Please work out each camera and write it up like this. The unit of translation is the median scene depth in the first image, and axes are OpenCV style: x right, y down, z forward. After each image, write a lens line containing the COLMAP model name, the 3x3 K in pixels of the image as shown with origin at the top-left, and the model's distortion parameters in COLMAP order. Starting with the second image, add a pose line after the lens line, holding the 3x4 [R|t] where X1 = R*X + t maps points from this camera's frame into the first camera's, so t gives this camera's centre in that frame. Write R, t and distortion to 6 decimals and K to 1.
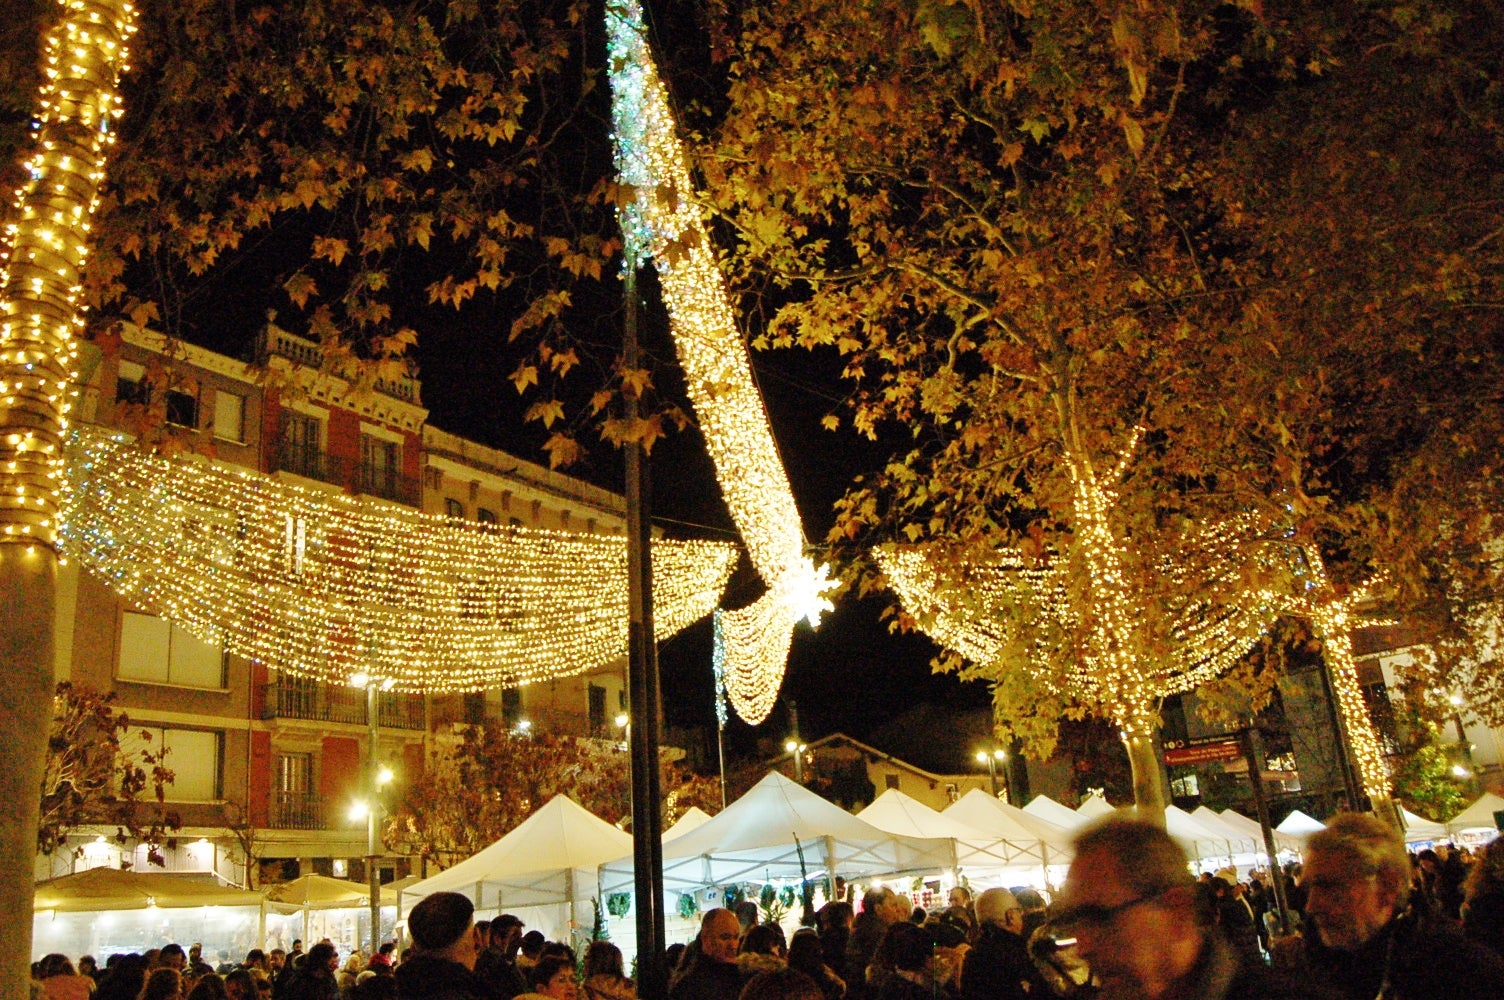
lens RADIAL K [[1185.0, 0, 753.3], [0, 1185.0, 524.5], [0, 0, 1]] dist [-0.076645, 0.000766]
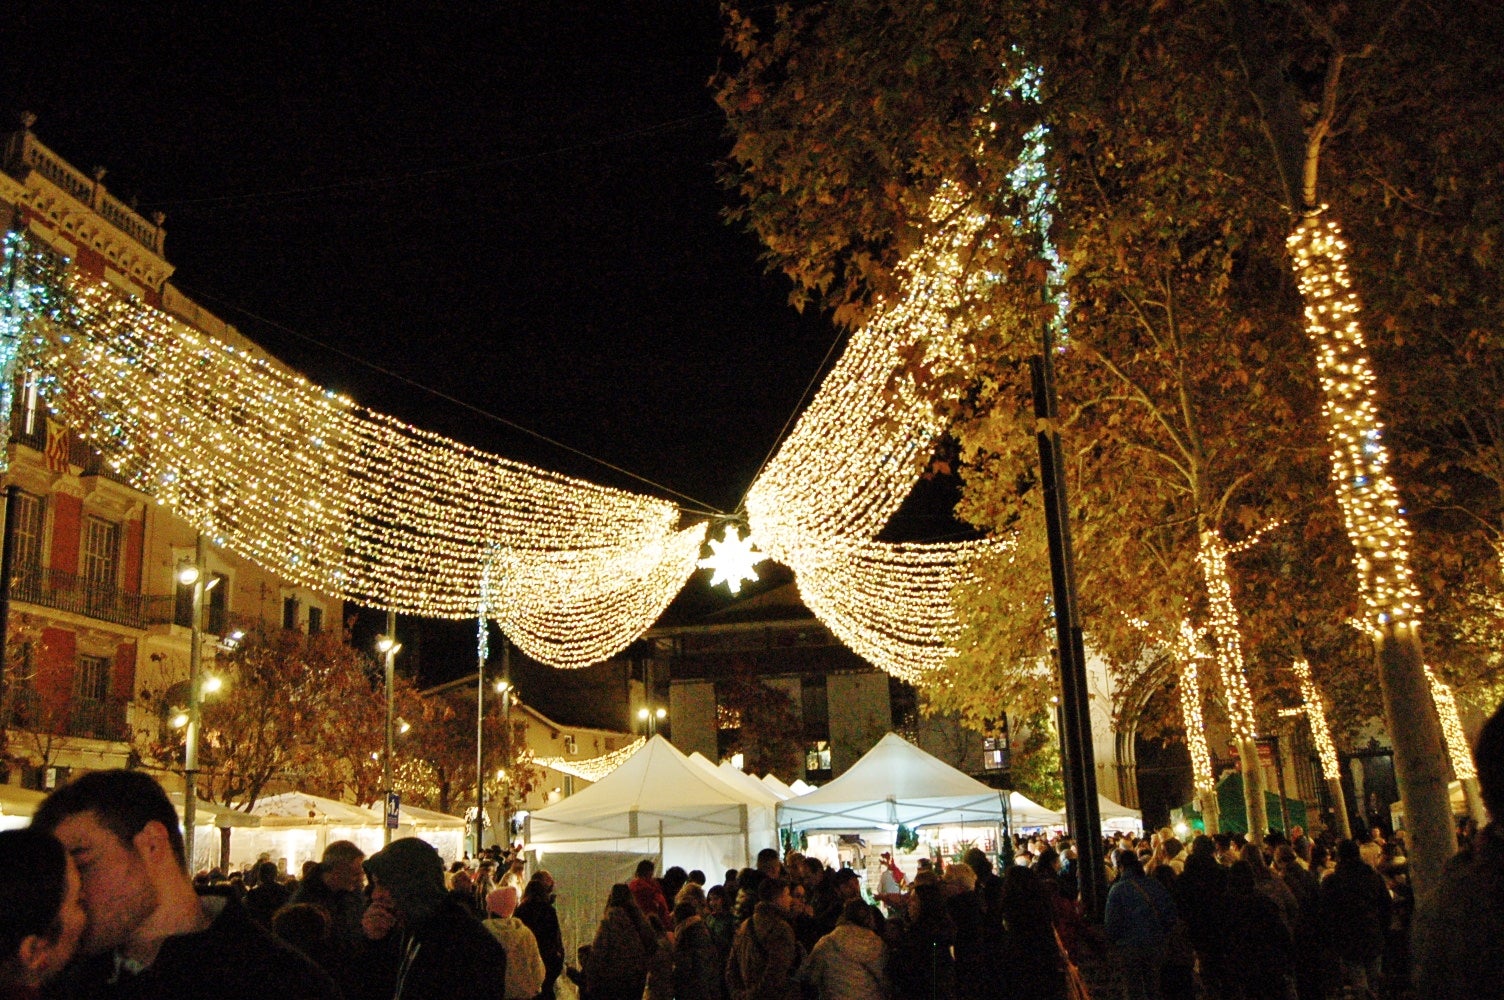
lens RADIAL K [[1271.5, 0, 752.6], [0, 1271.5, 526.9], [0, 0, 1]] dist [-0.072628, 0.006669]
pose [[0.903260, 0.149367, 0.402258, -0.454563], [-0.171293, 0.985039, 0.018869, 0.003445], [-0.393421, -0.085948, 0.915332, -0.064937]]
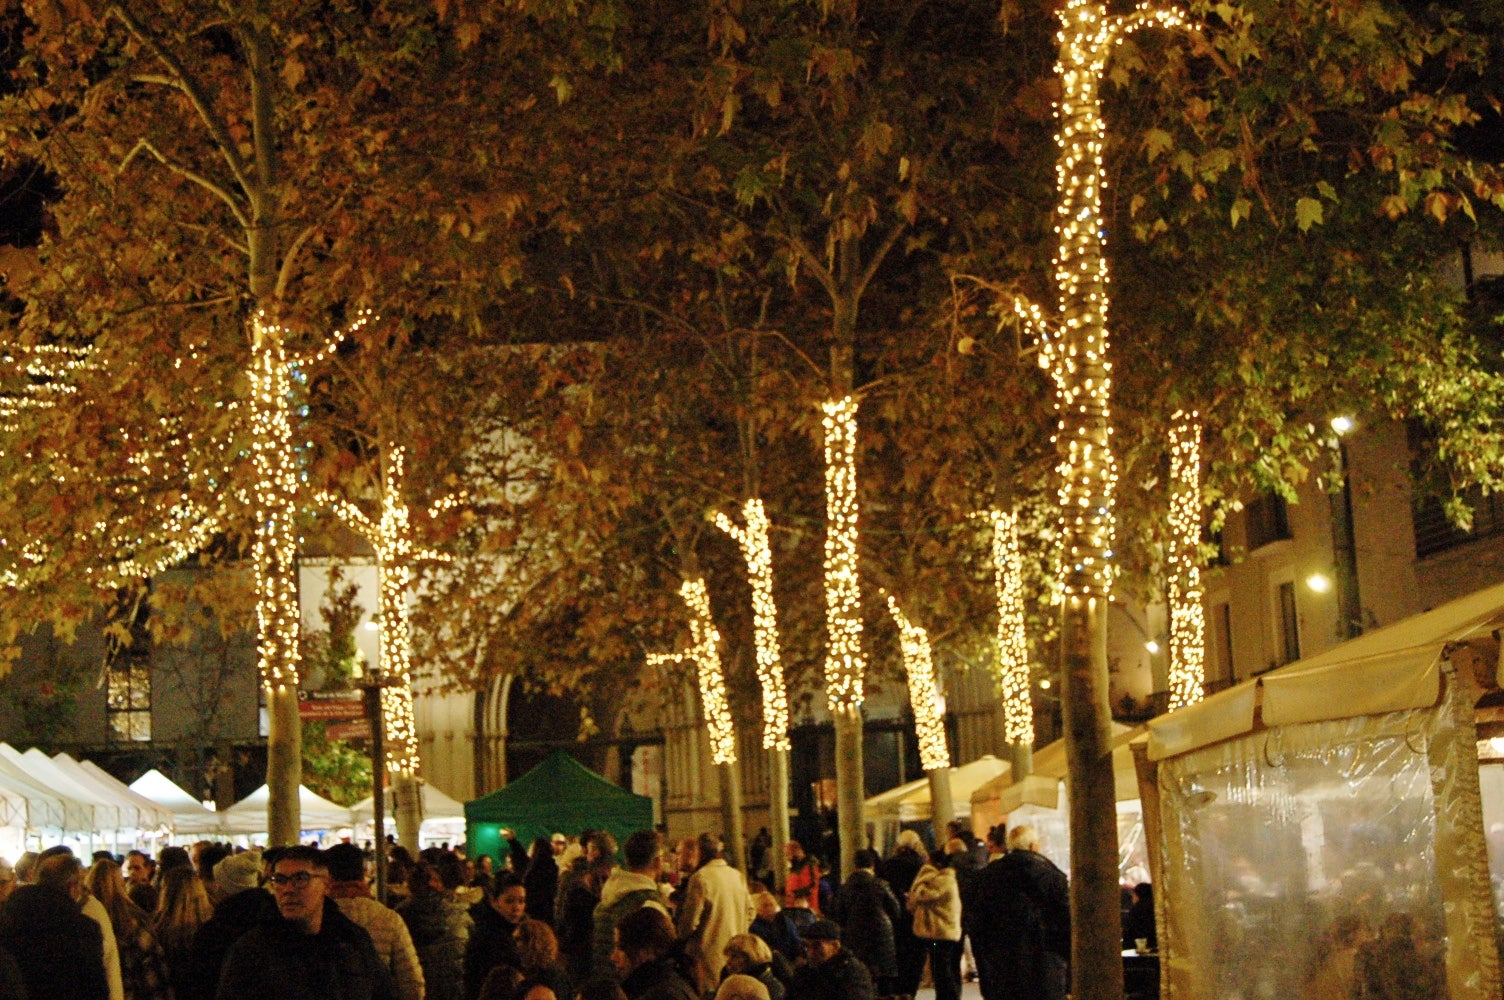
lens RADIAL K [[2007.3, 0, 752.0], [0, 2007.3, 500.0], [0, 0, 1]] dist [-0.049451, -0.022378]
pose [[0.709492, 0.166579, 0.684743, -0.220627], [-0.244707, 0.969435, 0.017715, -0.025059], [-0.660863, -0.180130, 0.728569, -0.107915]]
